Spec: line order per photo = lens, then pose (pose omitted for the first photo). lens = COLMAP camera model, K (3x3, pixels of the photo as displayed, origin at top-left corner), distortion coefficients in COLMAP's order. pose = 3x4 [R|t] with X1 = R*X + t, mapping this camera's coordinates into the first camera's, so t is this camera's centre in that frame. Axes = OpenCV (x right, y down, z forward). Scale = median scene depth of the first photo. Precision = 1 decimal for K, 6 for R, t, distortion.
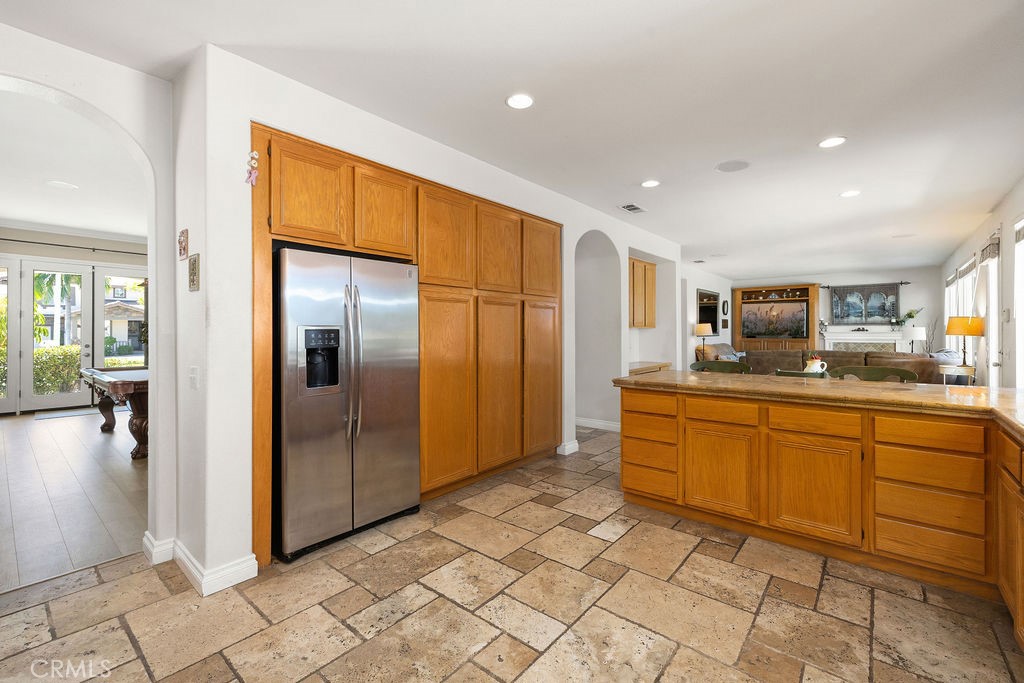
lens RADIAL K [[436.3, 0, 518.6], [0, 436.3, 332.7], [0, 0, 1]] dist [-0.000731, -0.000190]
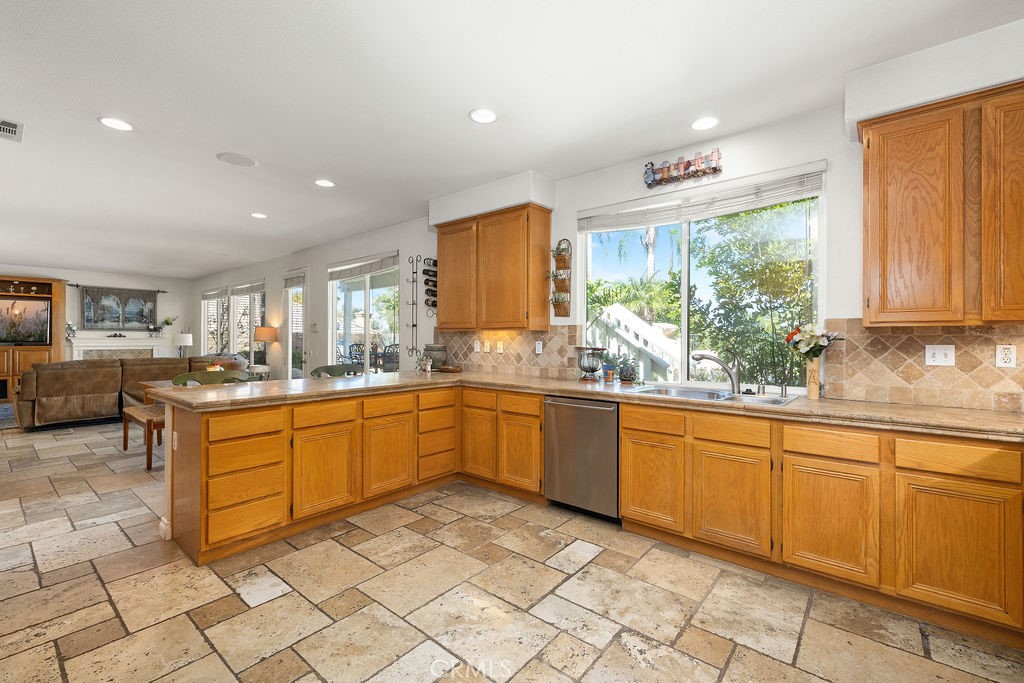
lens RADIAL K [[435.8, 0, 513.8], [0, 435.8, 335.8], [0, 0, 1]] dist [0.001291, 0.000102]
pose [[0.001076, 0.008067, 0.999967, -0.551236], [-0.001440, 0.999966, -0.008065, -0.000394], [-0.999998, -0.001432, 0.001087, 0.511120]]
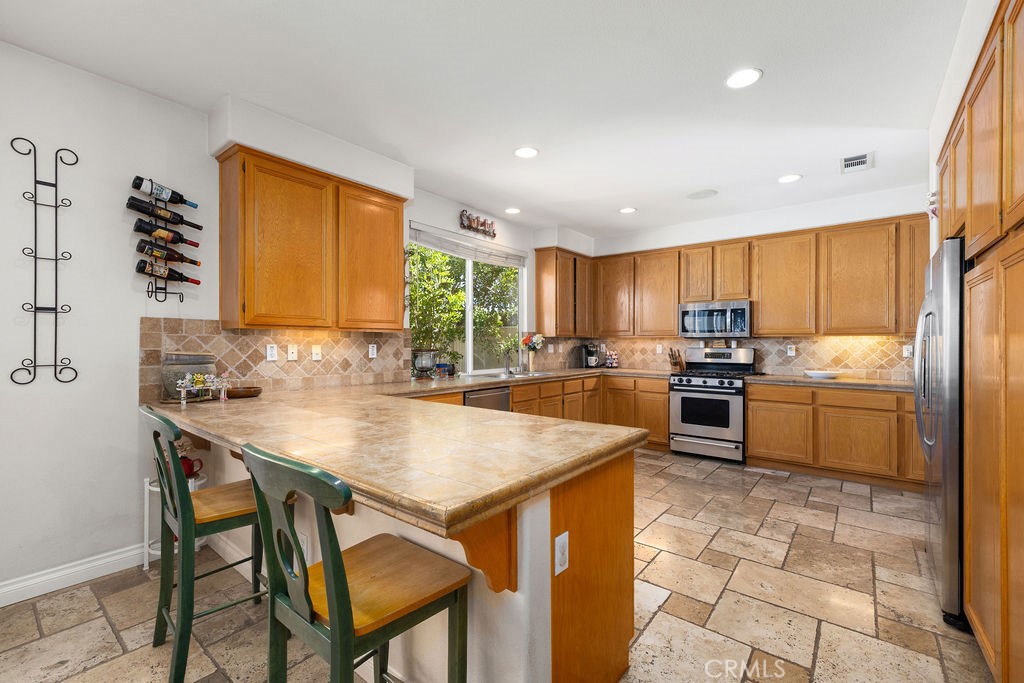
lens RADIAL K [[436.0, 0, 513.5], [0, 436.0, 341.7], [0, 0, 1]] dist [-0.000352, -0.000339]
pose [[-0.999921, -0.001405, -0.012496, 0.423898], [-0.001392, 0.999998, -0.001049, -0.001207], [0.012497, -0.001032, -0.999921, 1.670356]]
